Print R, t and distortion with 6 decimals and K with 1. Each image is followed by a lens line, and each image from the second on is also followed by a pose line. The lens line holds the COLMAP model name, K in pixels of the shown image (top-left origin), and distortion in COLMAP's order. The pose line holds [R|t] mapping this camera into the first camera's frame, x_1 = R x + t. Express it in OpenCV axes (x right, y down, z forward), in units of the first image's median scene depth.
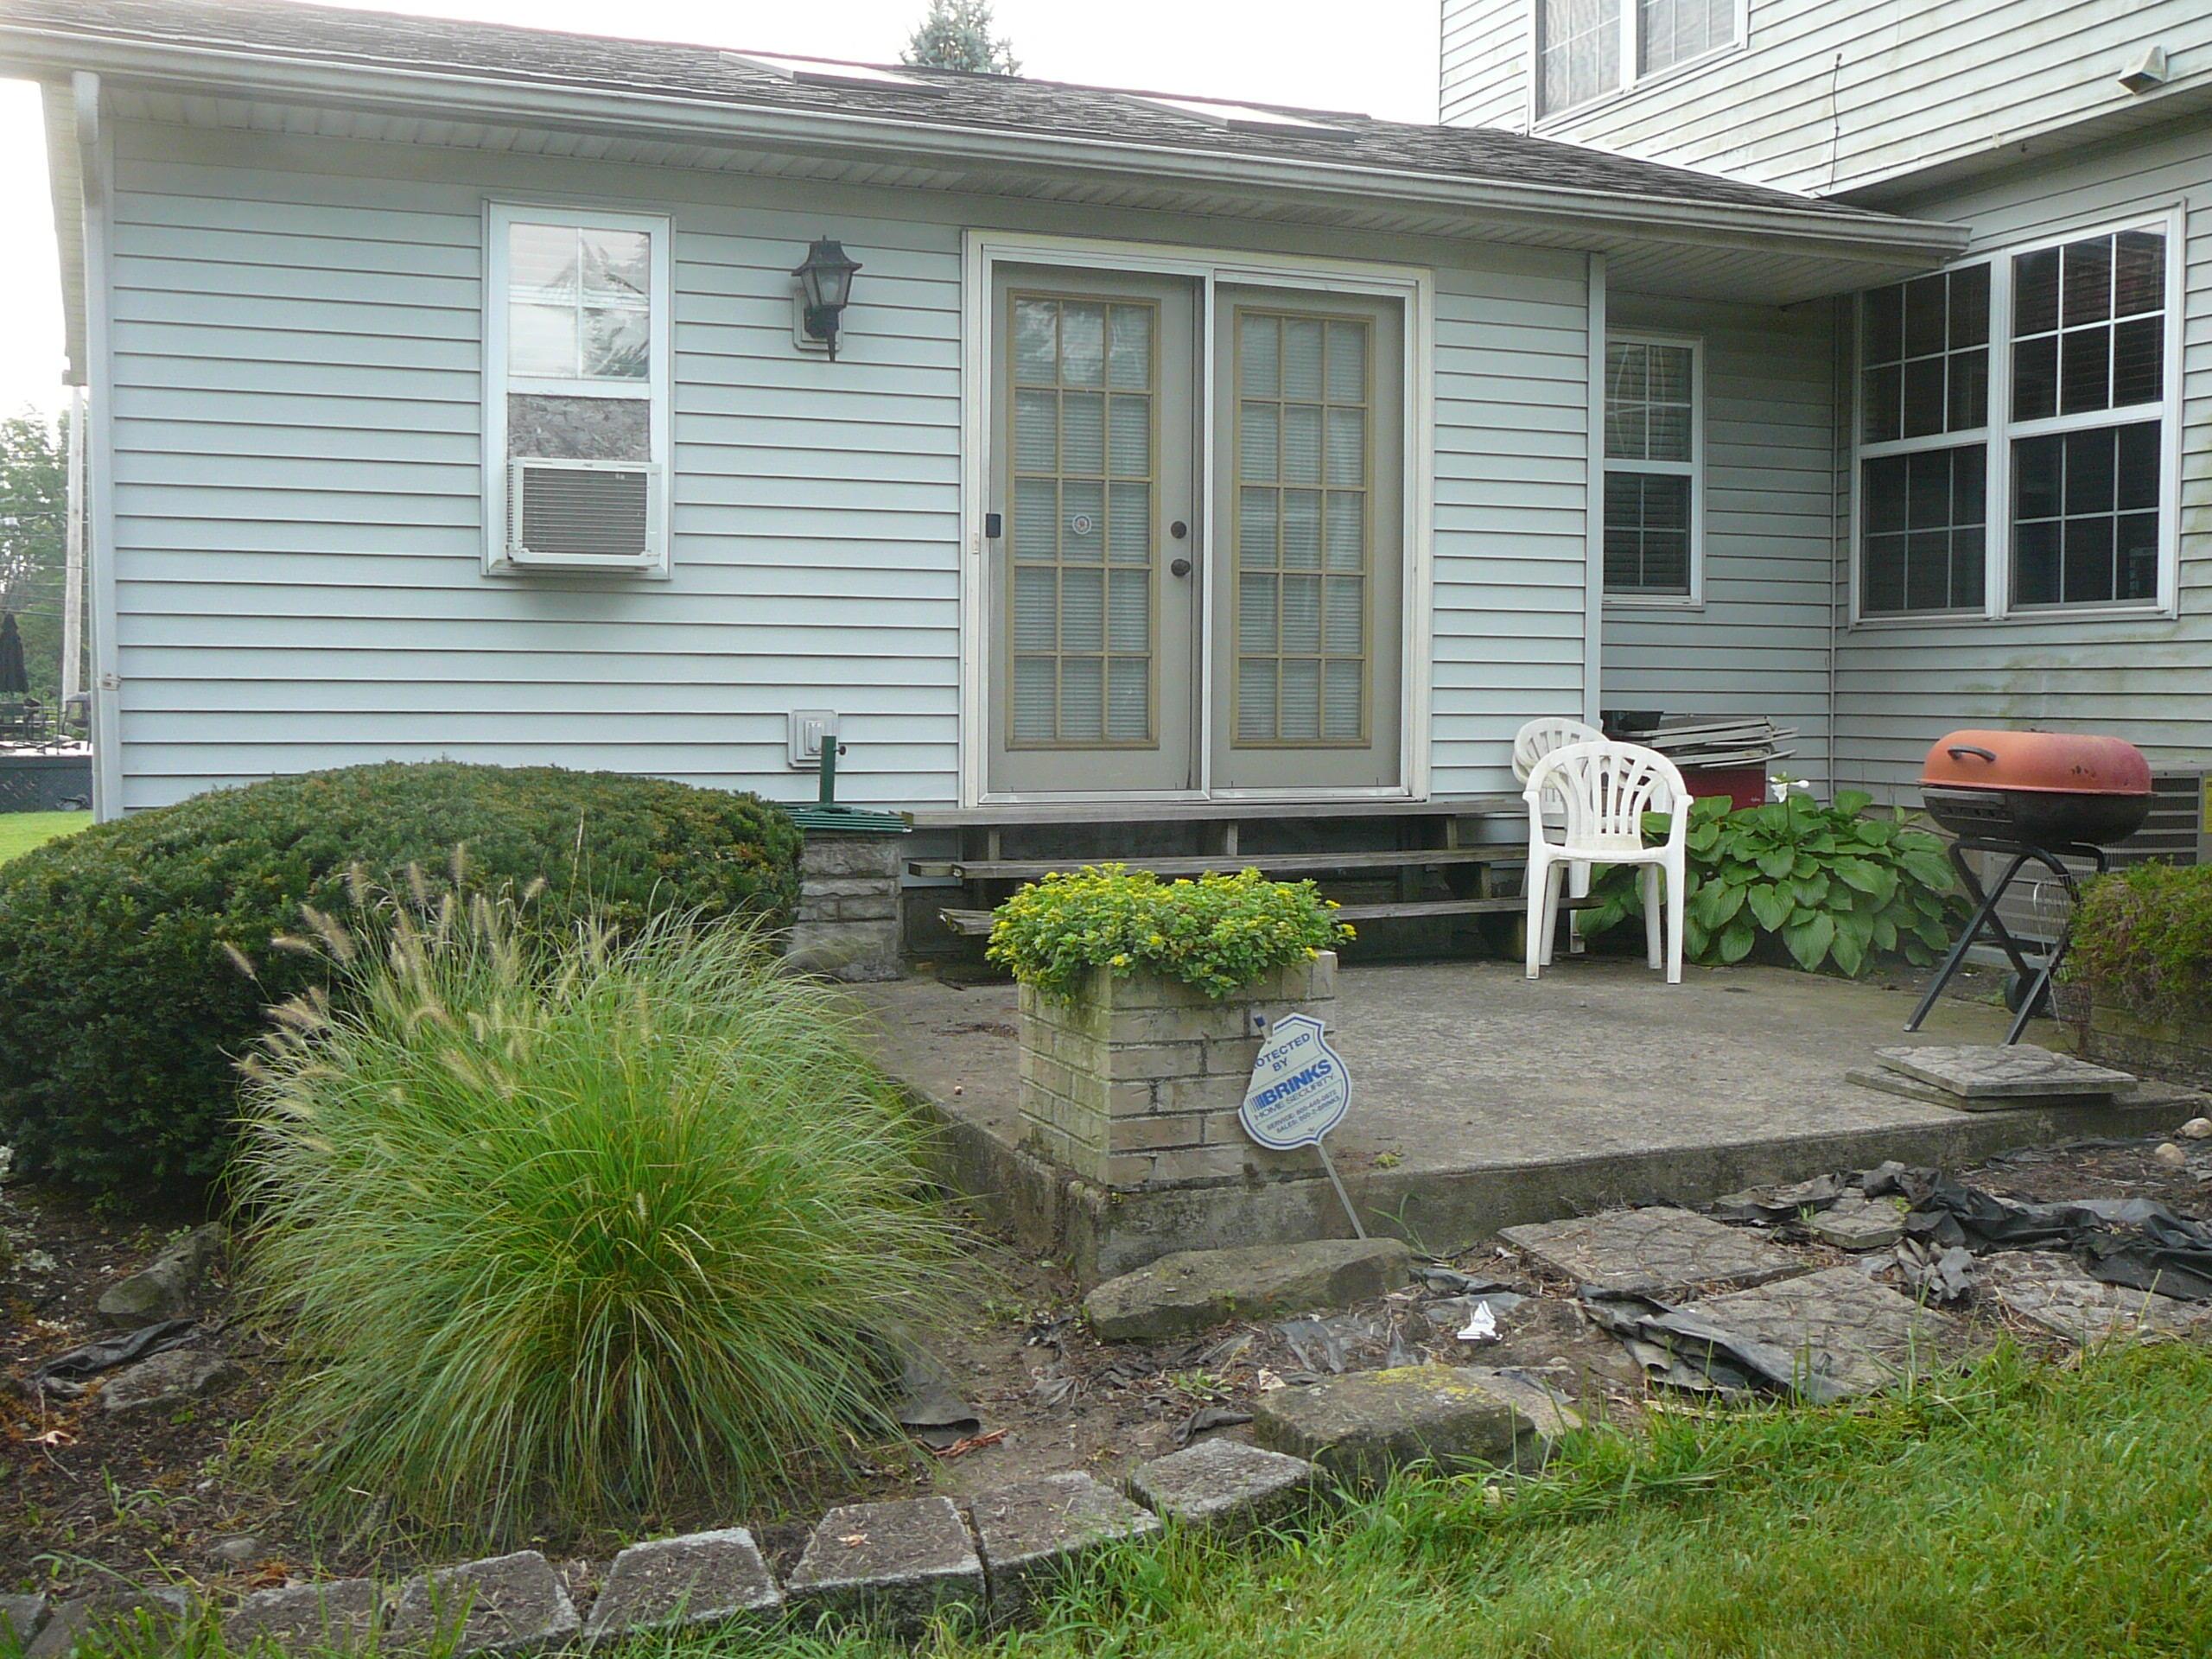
lens RADIAL K [[2245.1, 0, 1055.3], [0, 2245.1, 787.7], [0, 0, 1]] dist [-0.130054, 0.217088]
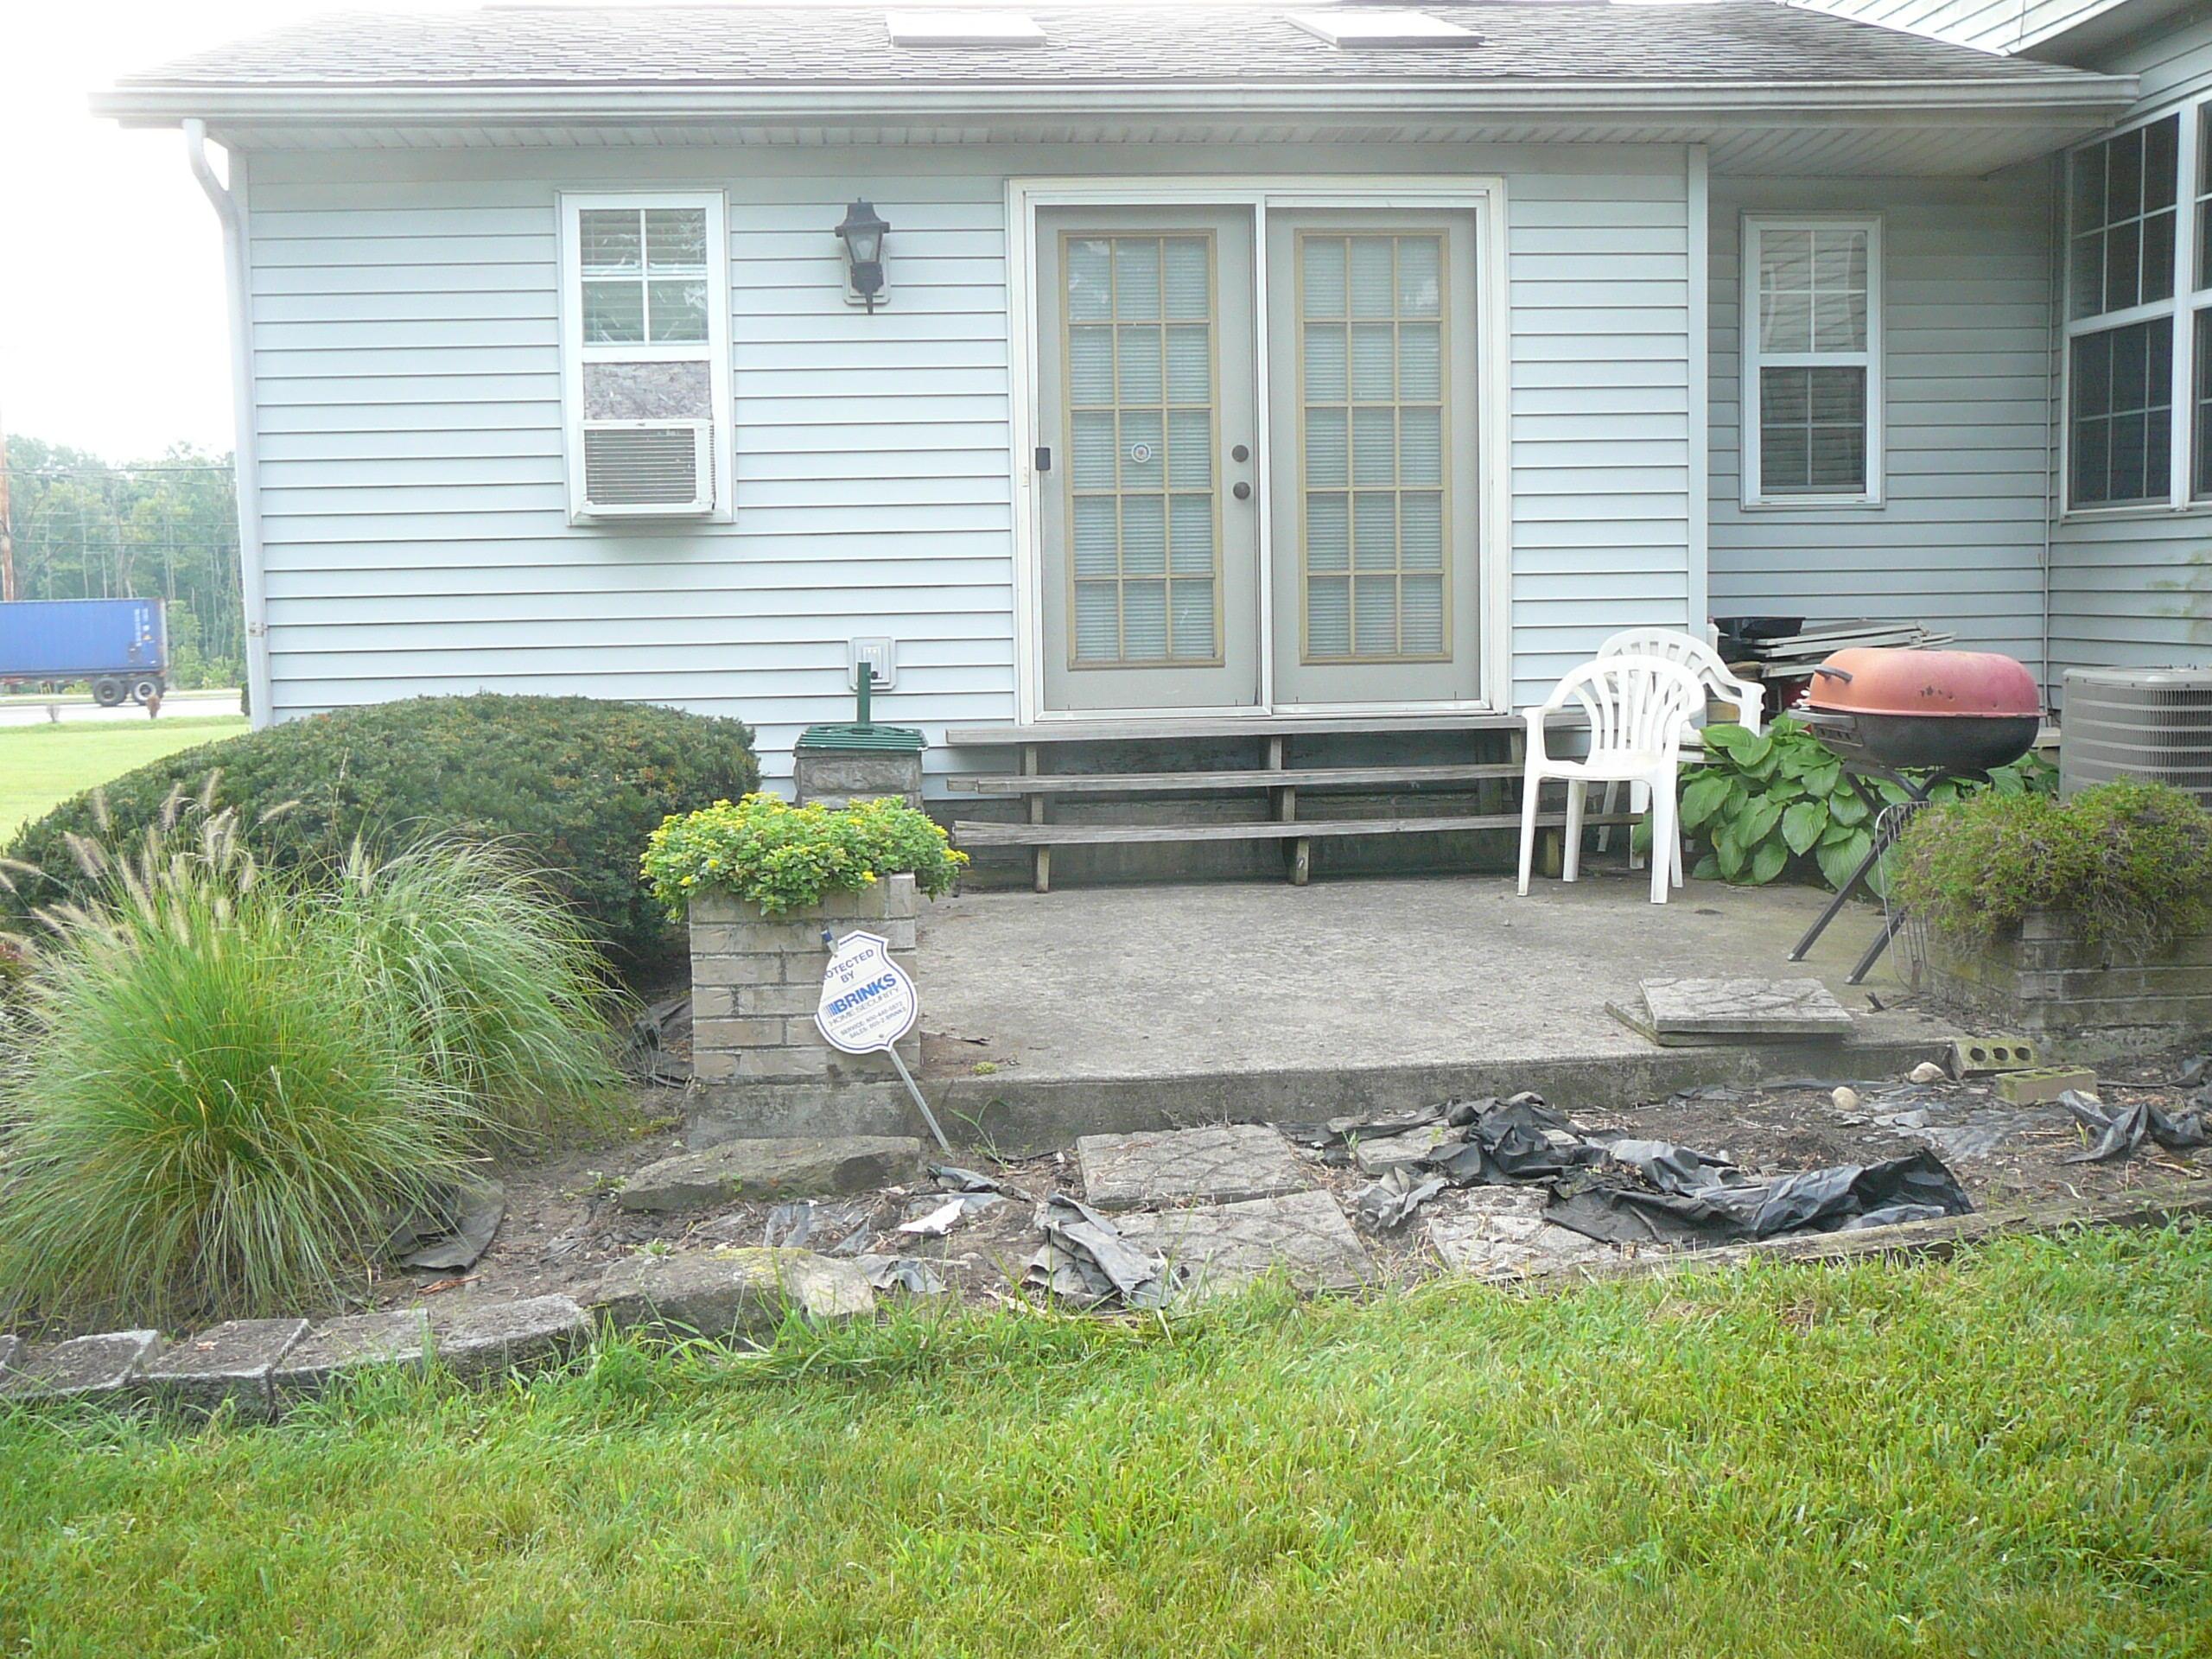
lens RADIAL K [[2257.8, 0, 1105.3], [0, 2257.8, 790.6], [0, 0, 1]] dist [-0.127155, 0.212074]
pose [[0.954339, 0.003998, -0.298698, 0.322072], [0.011328, 0.998707, 0.049561, -0.012889], [0.298510, -0.050682, 0.953060, -0.012044]]
